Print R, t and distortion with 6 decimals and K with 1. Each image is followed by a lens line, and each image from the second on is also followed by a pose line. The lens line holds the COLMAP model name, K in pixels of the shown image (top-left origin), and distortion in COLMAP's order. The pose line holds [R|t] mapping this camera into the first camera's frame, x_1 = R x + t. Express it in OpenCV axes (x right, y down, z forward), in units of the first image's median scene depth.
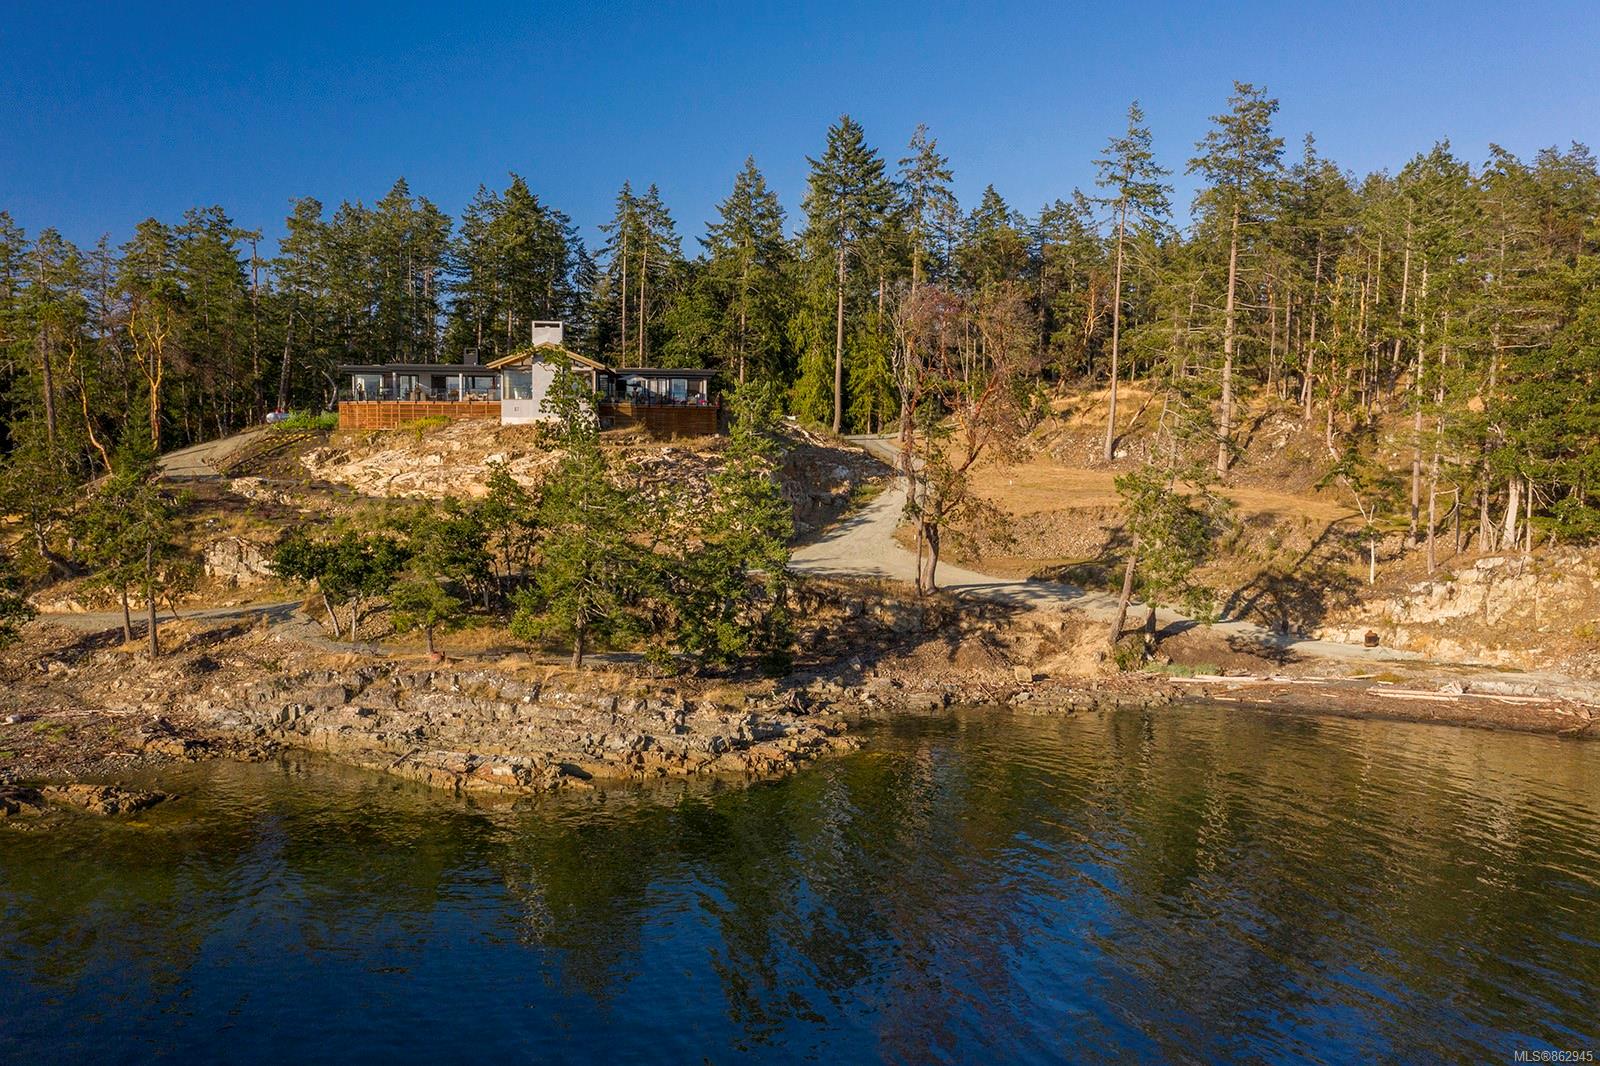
lens RADIAL K [[1268.5, 0, 800.0], [0, 1268.5, 533.0], [0, 0, 1]] dist [-0.010655, -0.001020]
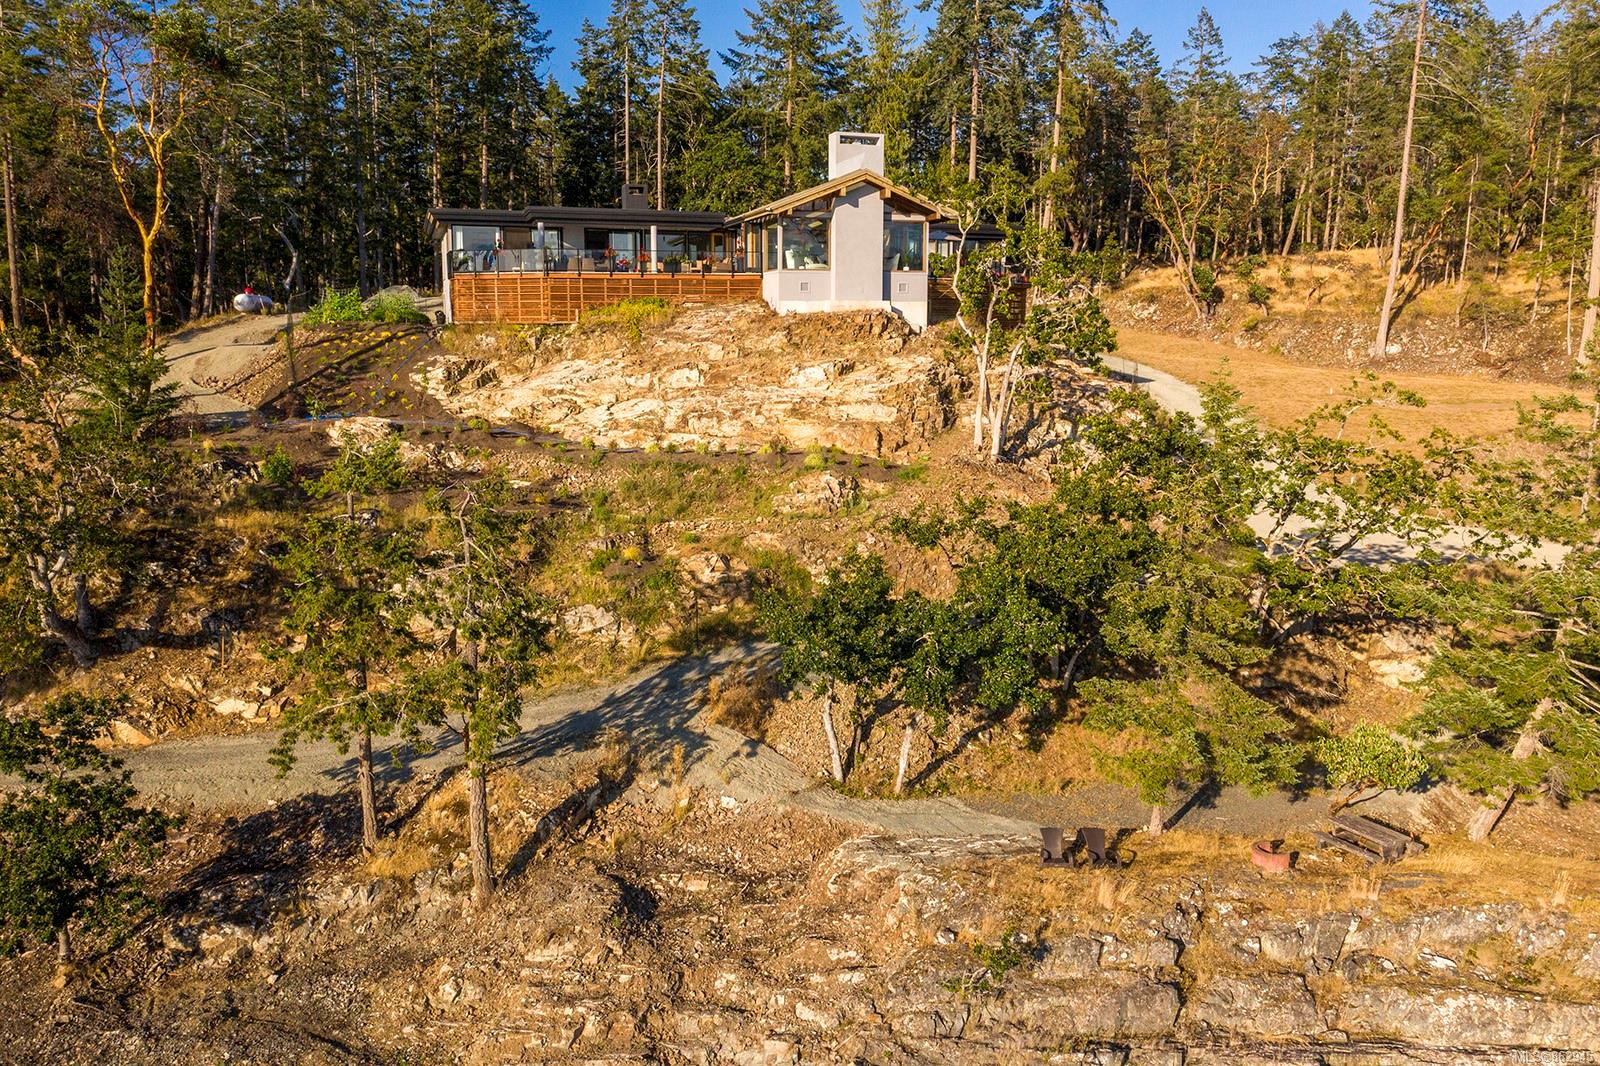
lens RADIAL K [[1268.5, 0, 800.0], [0, 1268.5, 533.0], [0, 0, 1]] dist [-0.010655, -0.001020]
pose [[0.970103, -0.044258, 0.238623, -0.237953], [0.023028, 0.995582, 0.091033, -0.024587], [-0.241597, -0.082817, 0.966836, 0.277345]]
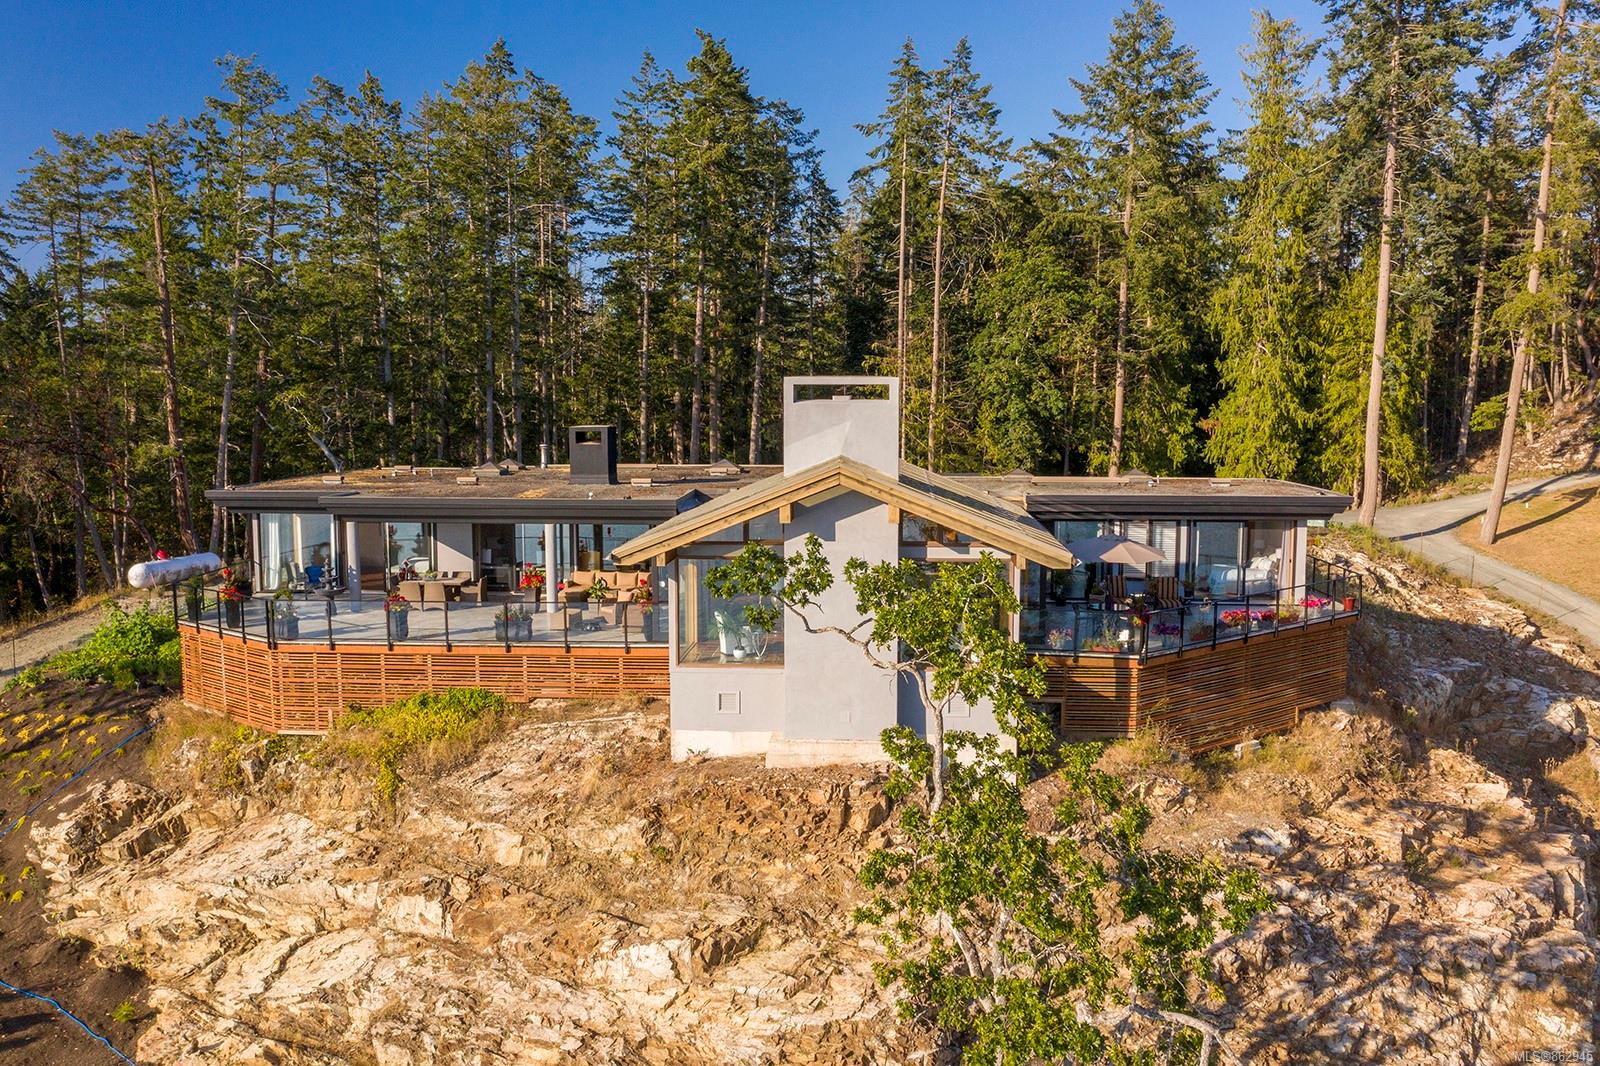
lens RADIAL K [[1254.1, 0, 800.0], [0, 1254.1, 533.0], [0, 0, 1]] dist [-0.011358, -0.006636]
pose [[0.989615, 0.006619, -0.143594, -0.109548], [-0.000603, 0.999122, 0.041899, -0.093340], [0.143745, -0.041377, 0.988749, 0.477235]]
